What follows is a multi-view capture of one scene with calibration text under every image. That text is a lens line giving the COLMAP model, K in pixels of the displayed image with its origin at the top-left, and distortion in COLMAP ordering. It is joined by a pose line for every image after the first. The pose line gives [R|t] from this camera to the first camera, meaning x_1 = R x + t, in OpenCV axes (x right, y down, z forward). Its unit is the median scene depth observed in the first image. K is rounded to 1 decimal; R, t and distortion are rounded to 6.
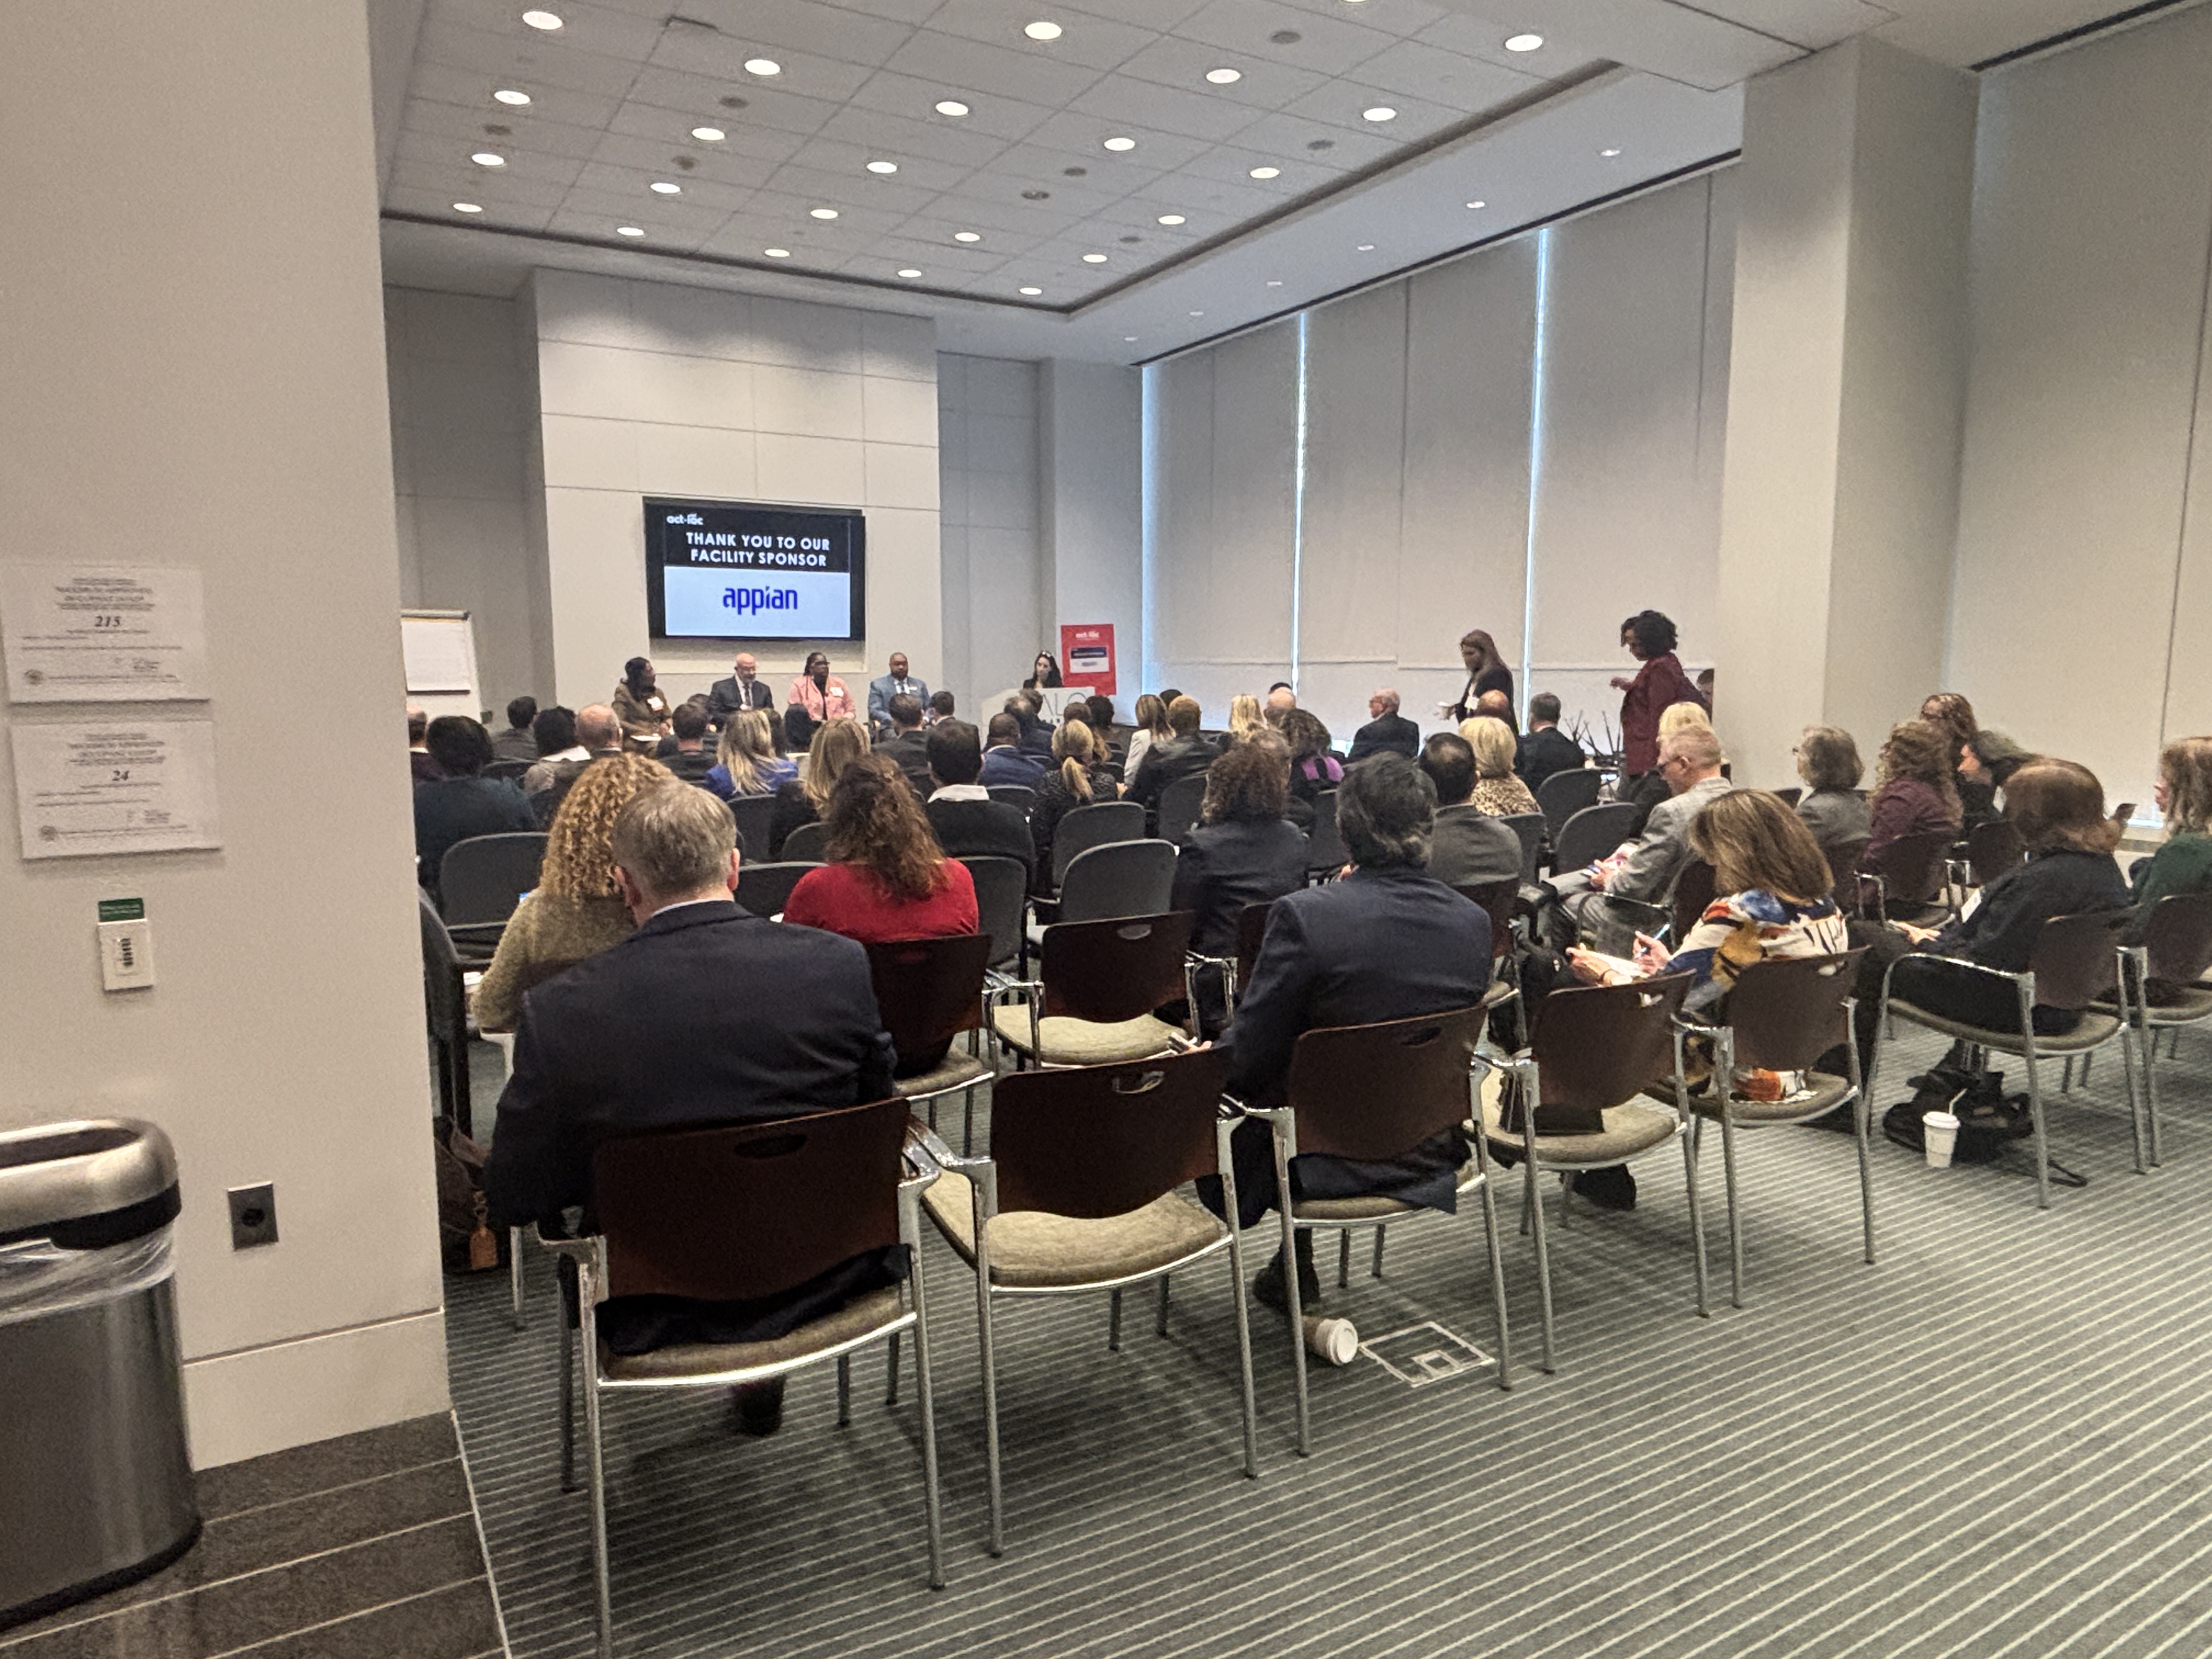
lens RADIAL K [[1390.5, 0, 1097.0], [0, 1390.5, 832.6], [0, 0, 1]] dist [0.042178, -0.039052]
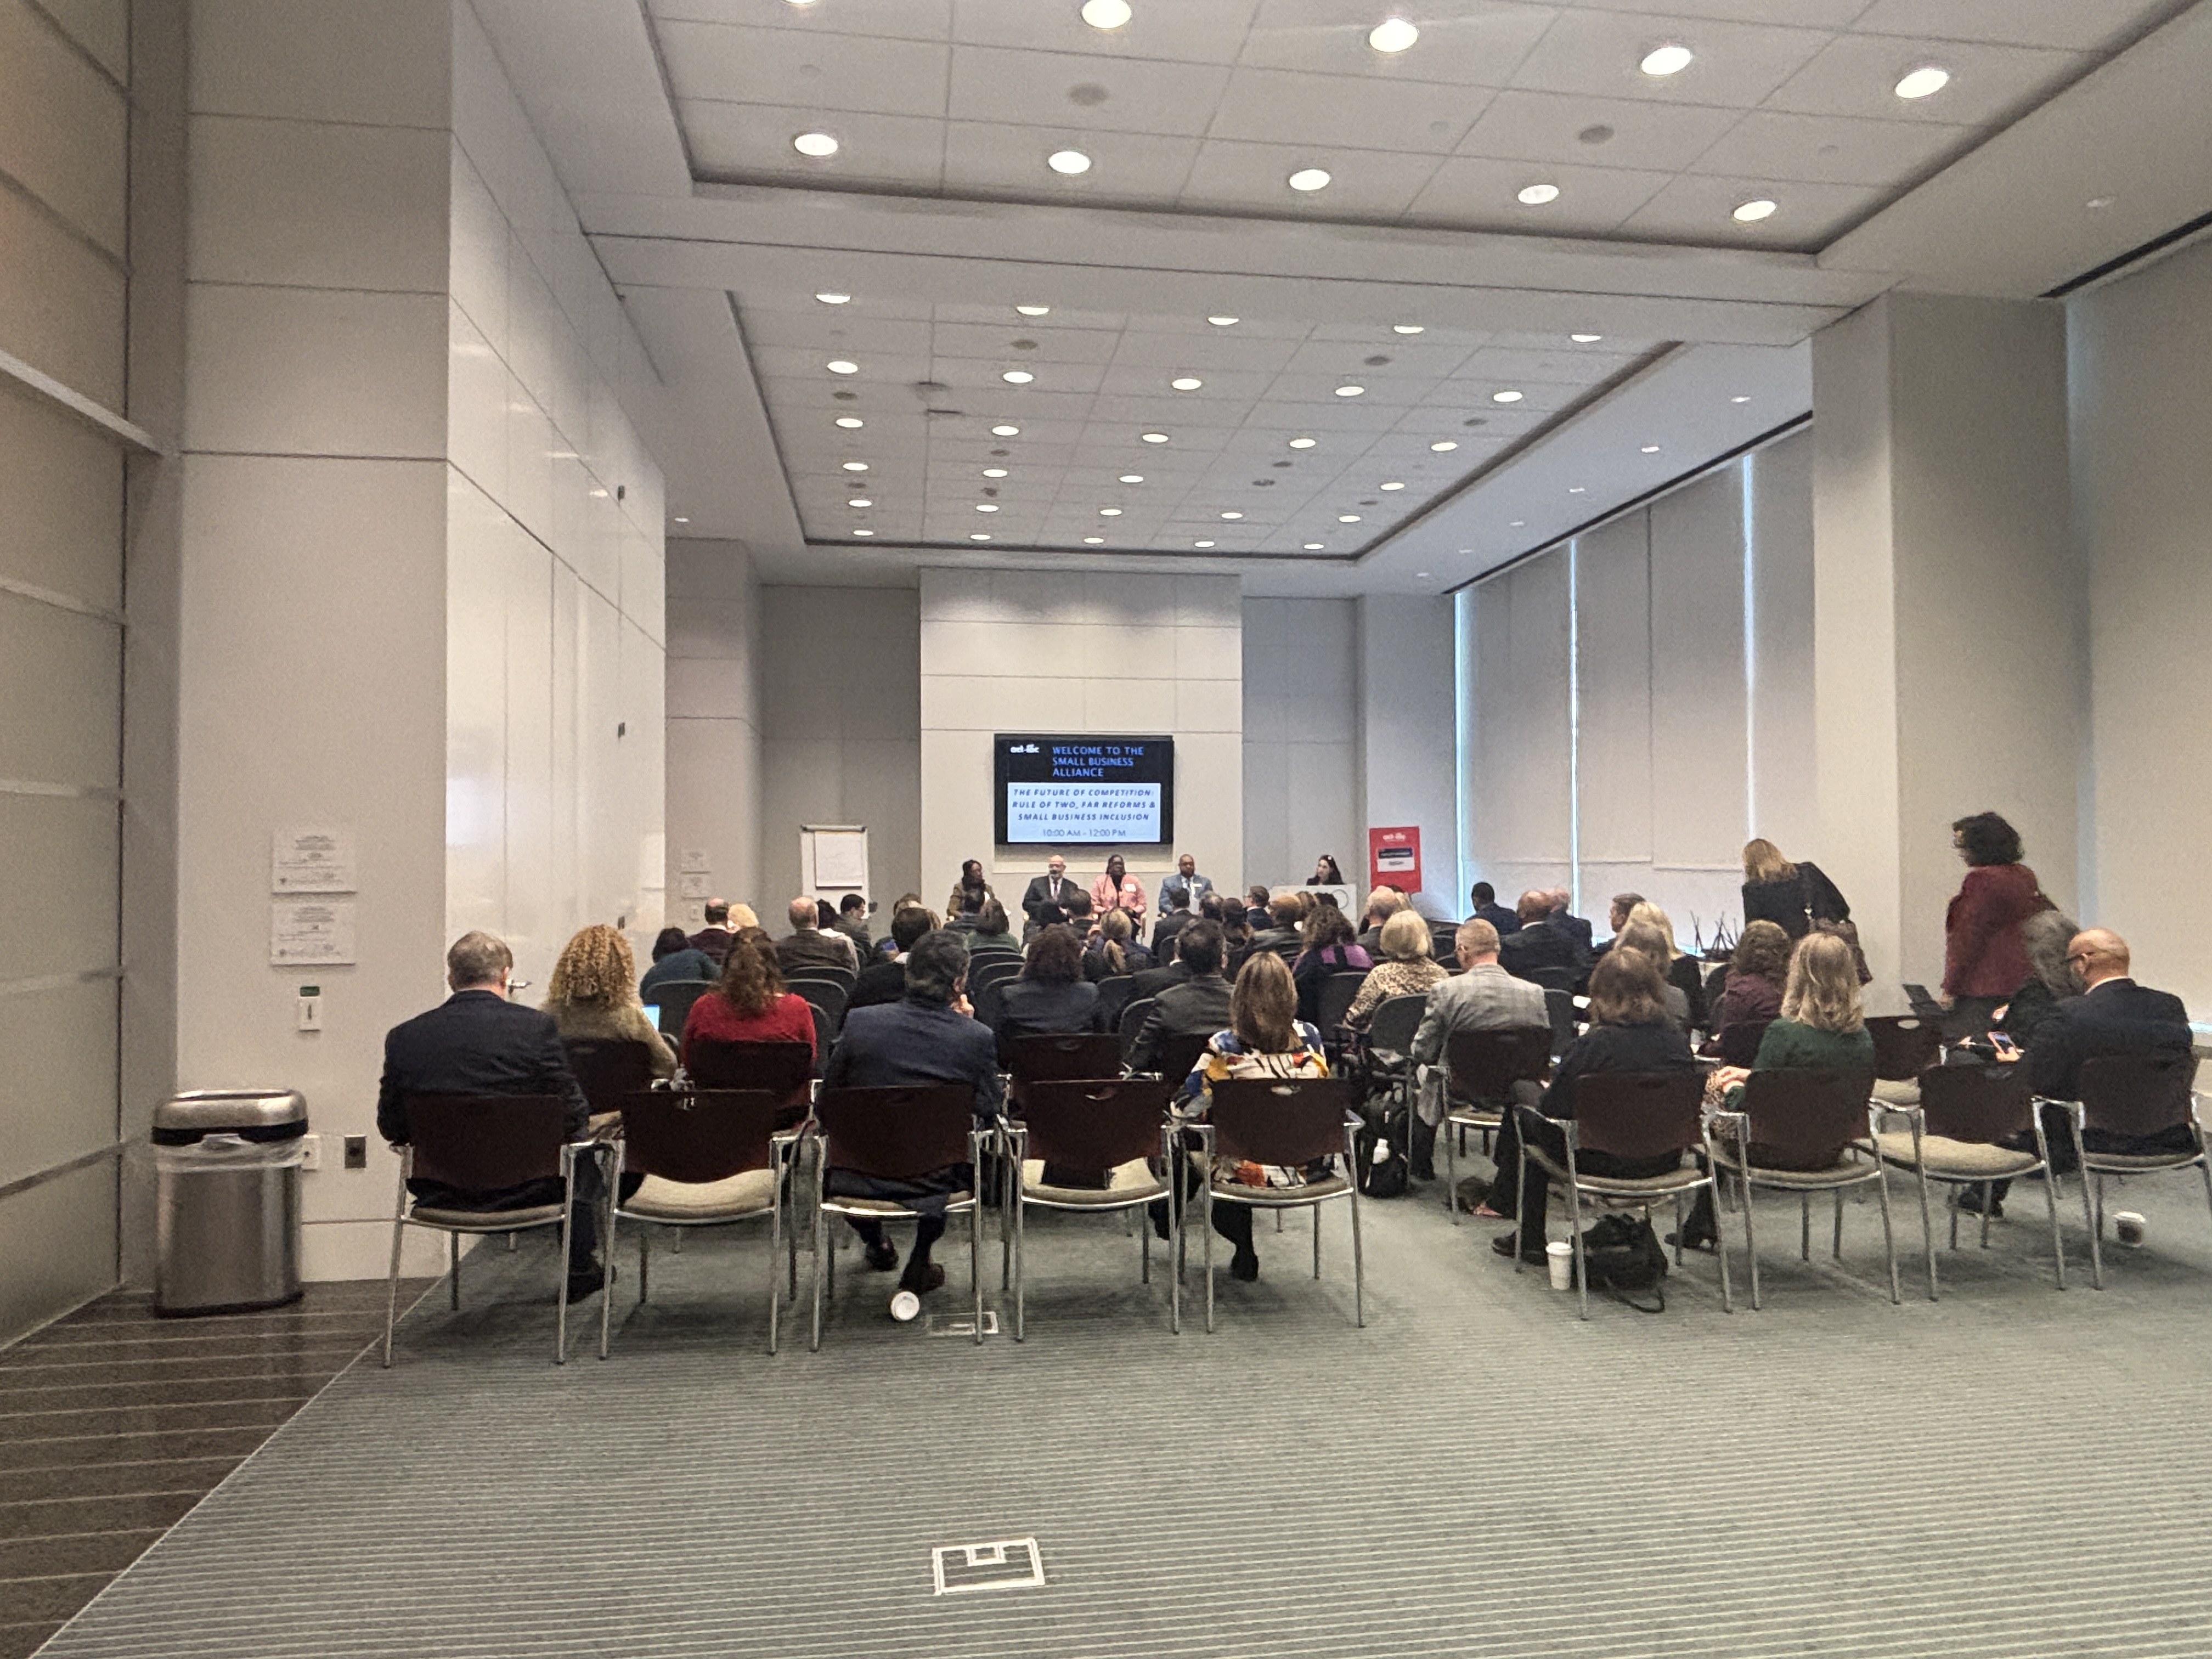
lens RADIAL K [[1390.5, 0, 1097.0], [0, 1390.5, 832.6], [0, 0, 1]] dist [0.042178, -0.039052]
pose [[0.926383, -0.009352, -0.376465, 0.360033], [-0.043287, 0.990421, -0.131122, 0.013408], [0.374085, 0.137765, 0.917105, -0.156865]]
